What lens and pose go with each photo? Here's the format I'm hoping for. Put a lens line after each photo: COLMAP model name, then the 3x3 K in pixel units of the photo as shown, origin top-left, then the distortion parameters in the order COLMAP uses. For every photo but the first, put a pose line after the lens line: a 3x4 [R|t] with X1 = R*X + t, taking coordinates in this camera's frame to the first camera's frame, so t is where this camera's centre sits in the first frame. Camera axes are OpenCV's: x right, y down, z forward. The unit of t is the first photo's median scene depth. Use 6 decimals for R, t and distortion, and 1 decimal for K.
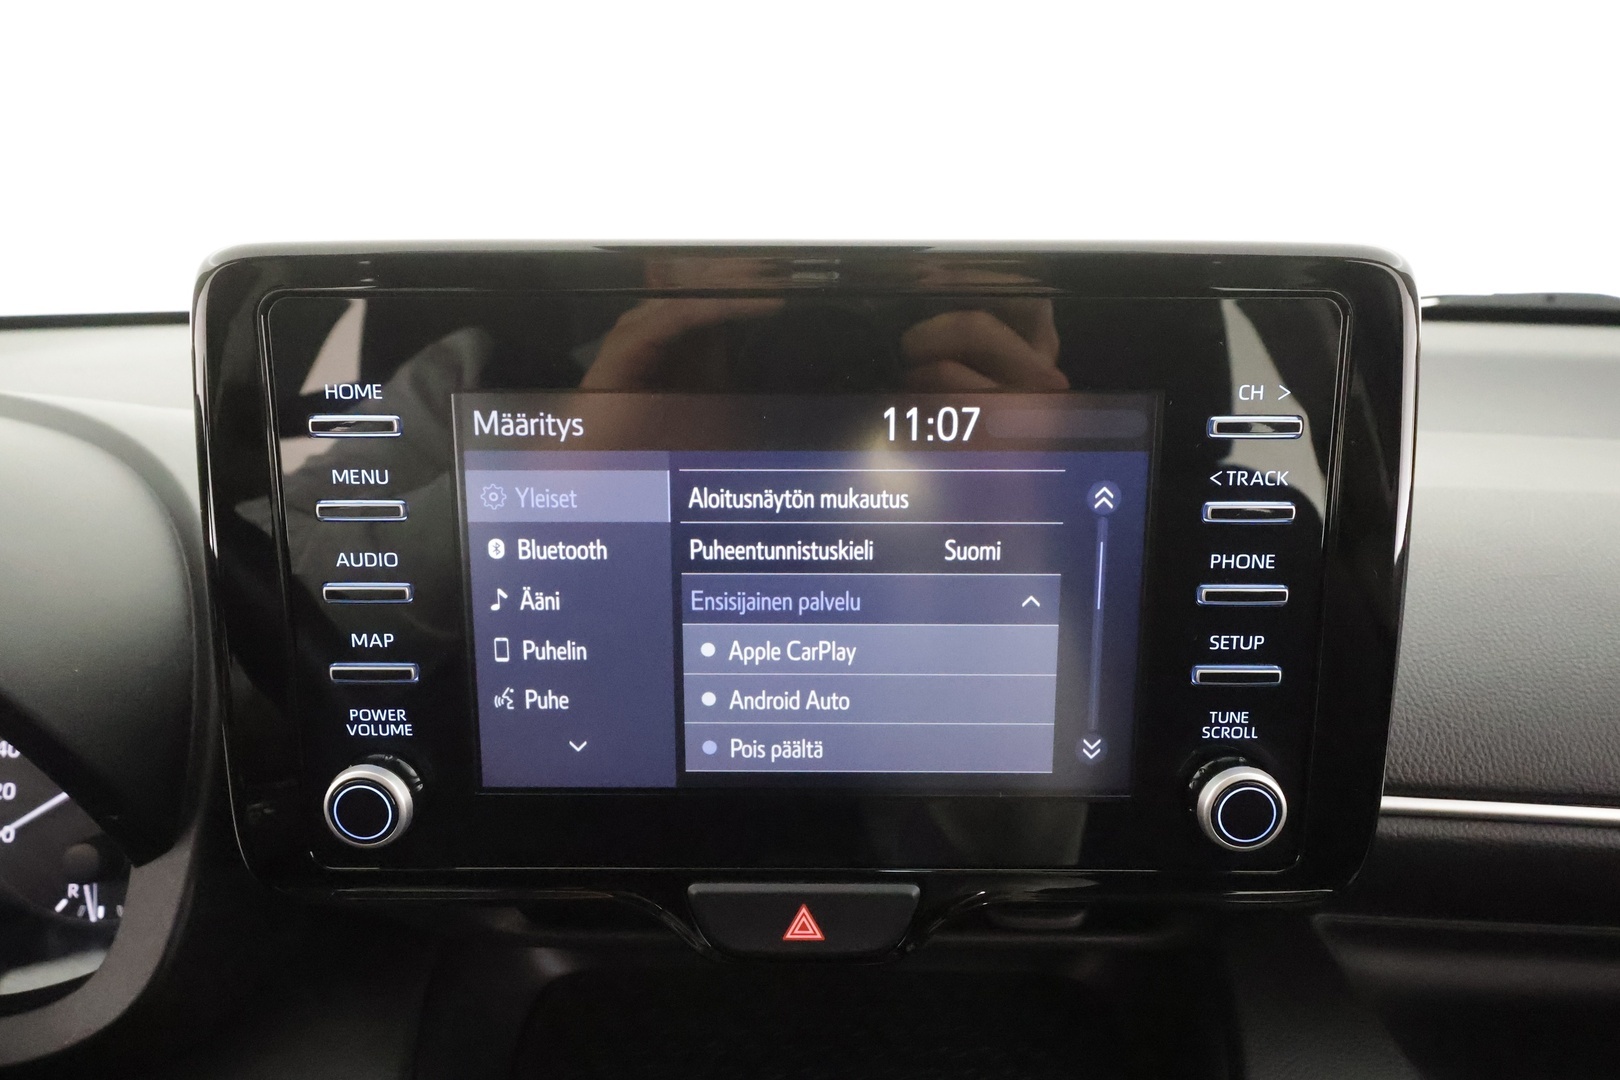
lens RADIAL K [[1023.4, 0, 807.6], [0, 1023.4, 541.0], [0, 0, 1]] dist [-0.006562, 0.009538]
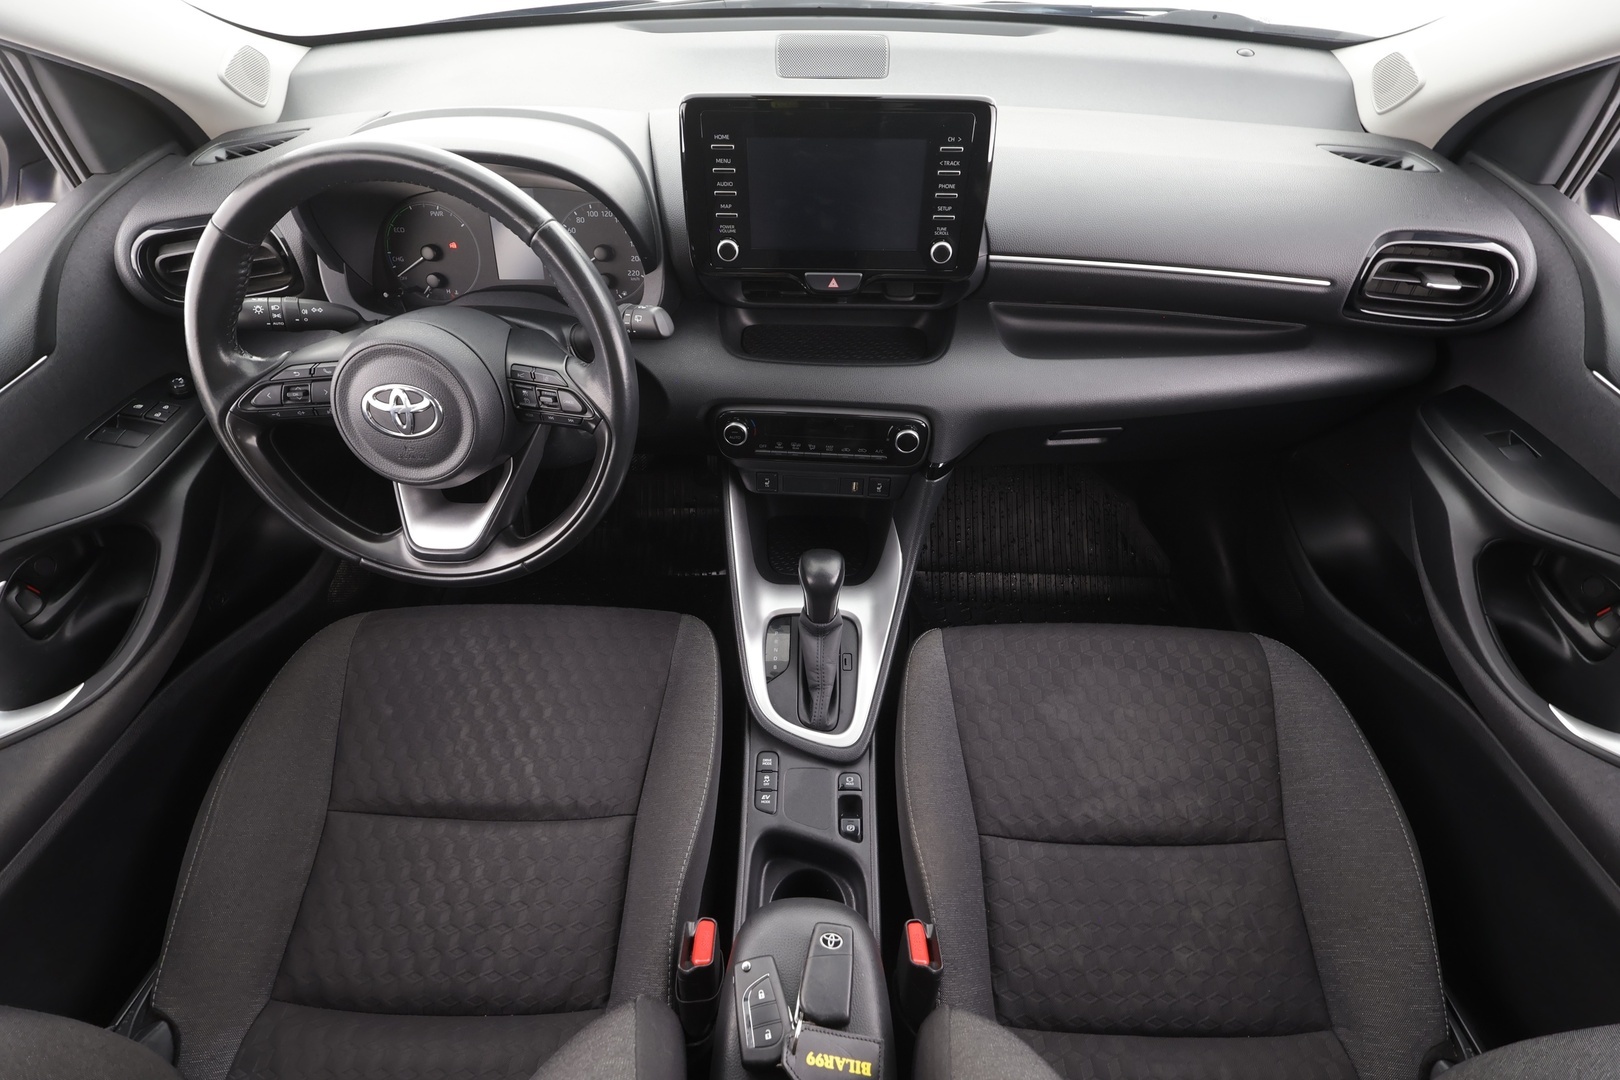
lens RADIAL K [[762.6, 0, 806.7], [0, 762.6, 546.4], [0, 0, 1]] dist [-0.001994, 0.002443]
pose [[0.999972, 0.007276, 0.001886, -0.110470], [-0.007254, 0.868535, 0.495575, -0.223039], [0.001968, -0.495574, 0.868563, -2.202225]]
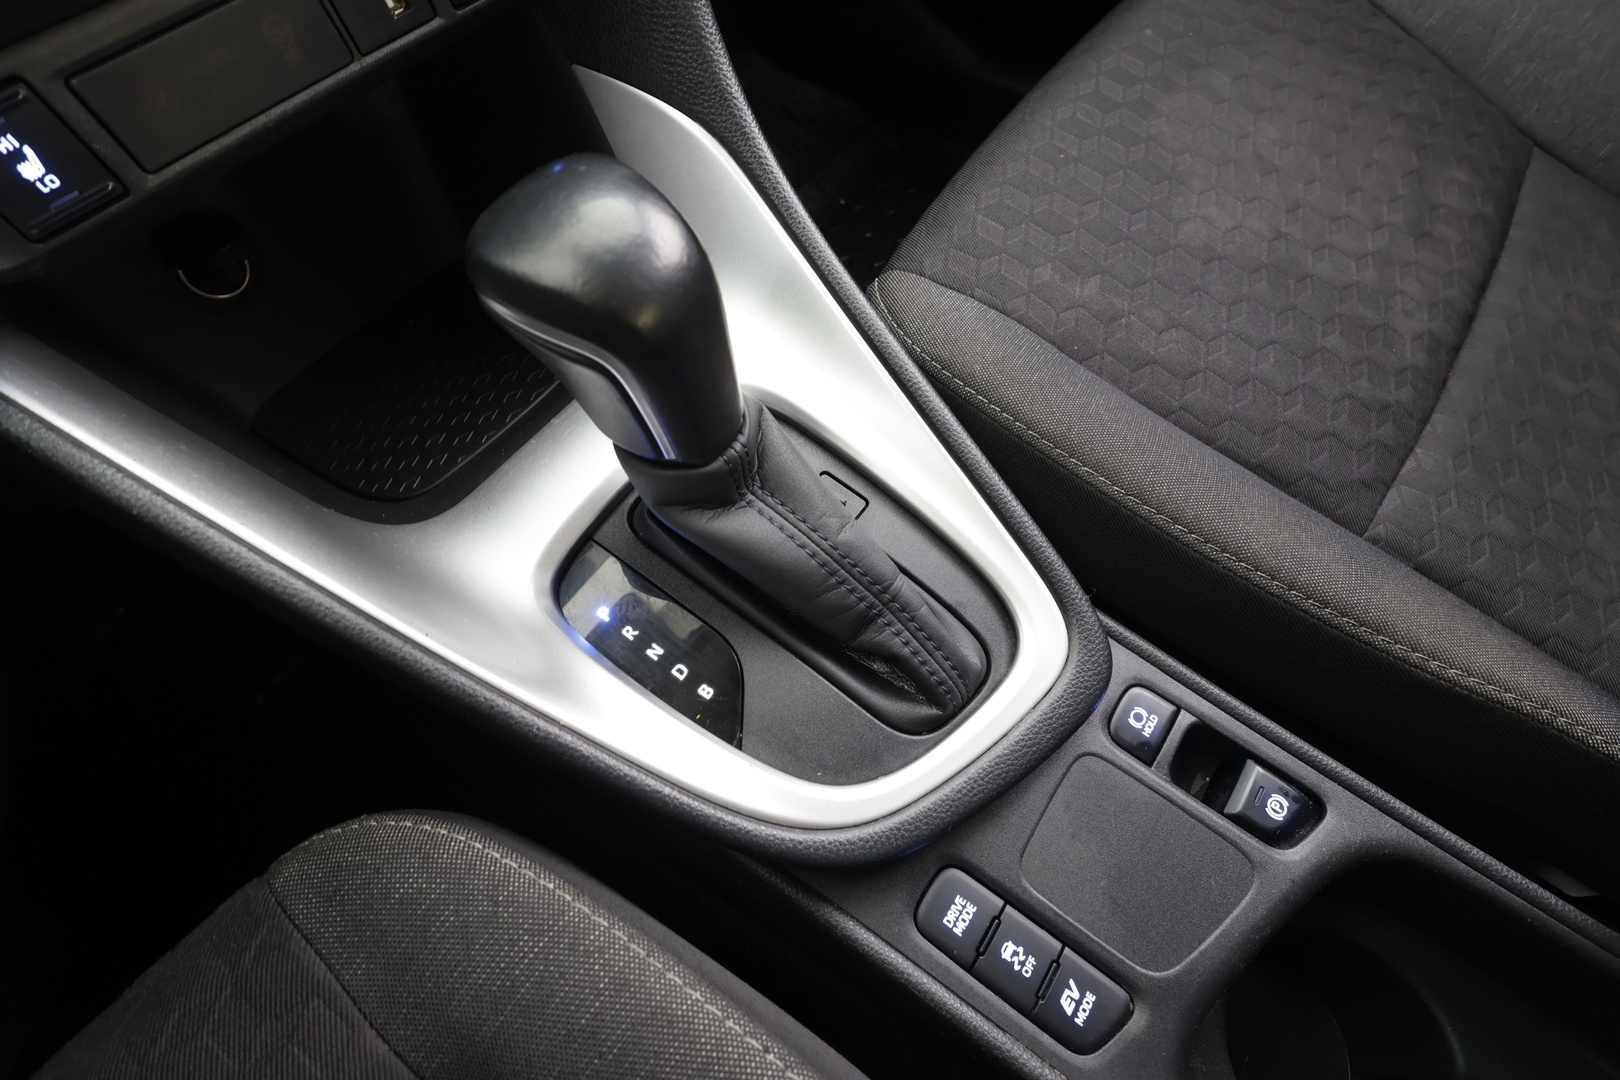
lens RADIAL K [[762.6, 0, 822.2], [0, 762.6, 542.7], [0, 0, 1]] dist [-0.001994, 0.002443]
pose [[0.574745, -0.722070, 0.385076, -0.415686], [0.301291, 0.624223, 0.720811, 1.298362], [-0.760850, -0.298262, 0.576322, 0.065043]]
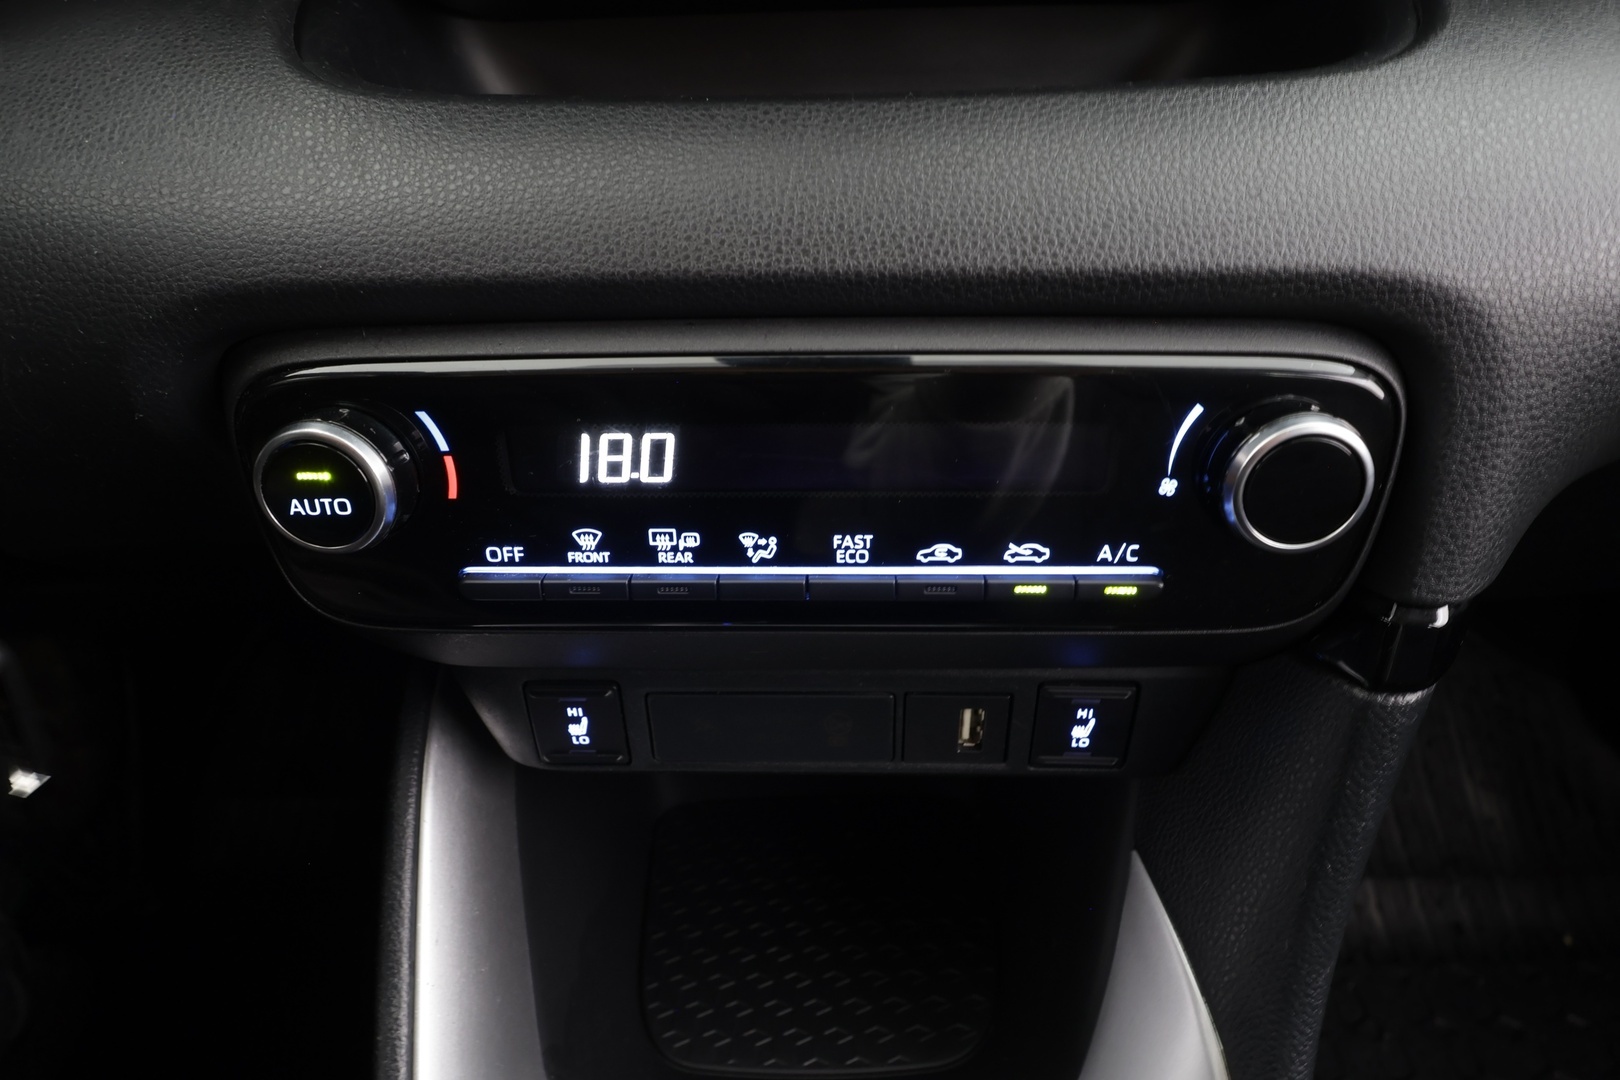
lens RADIAL K [[919.7, 0, 808.7], [0, 919.7, 550.2], [0, 0, 1]] dist [0.006449, 0.000652]
pose [[0.999310, -0.036793, -0.005080, -0.033590], [0.036530, 0.948860, 0.313578, 0.873885], [-0.006717, -0.313547, 0.949549, 0.311946]]
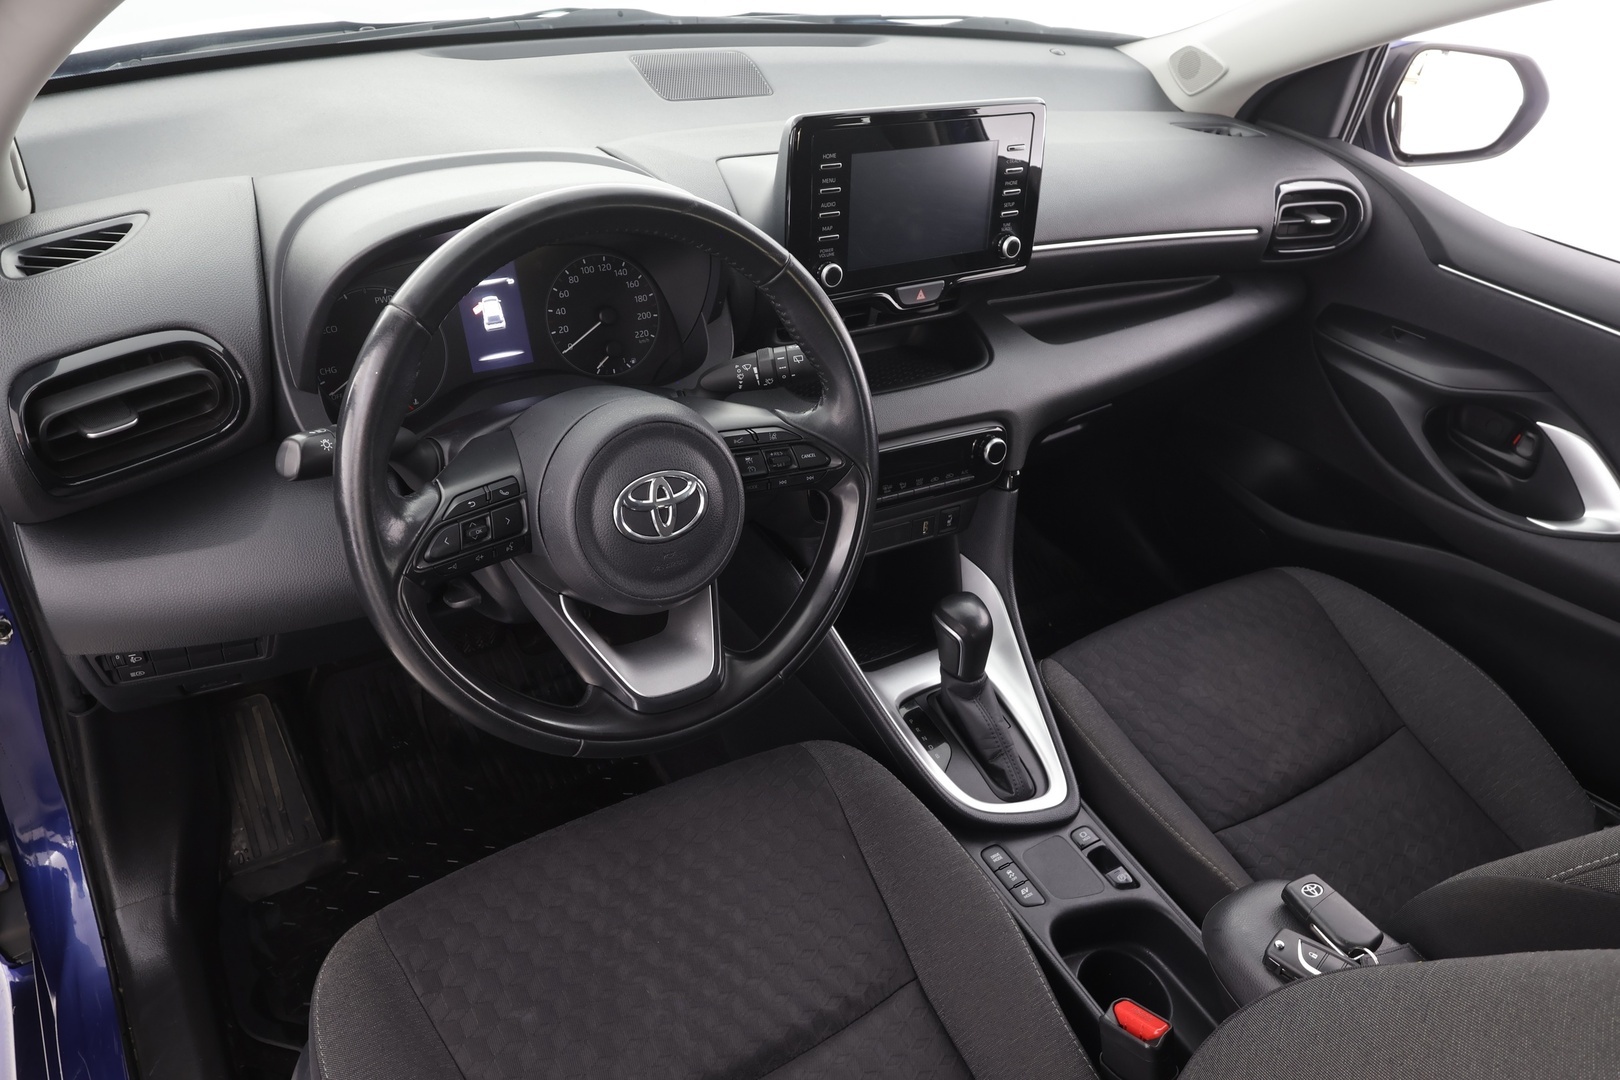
lens RADIAL K [[1170.1, 0, 815.3], [0, 1170.1, 546.9], [0, 0, 1]] dist [0.008647, -0.004791]
pose [[0.820899, -0.249572, 0.513652, -2.809537], [0.069410, 0.936386, 0.344039, -0.267532], [-0.566839, -0.246769, 0.786002, -2.423461]]
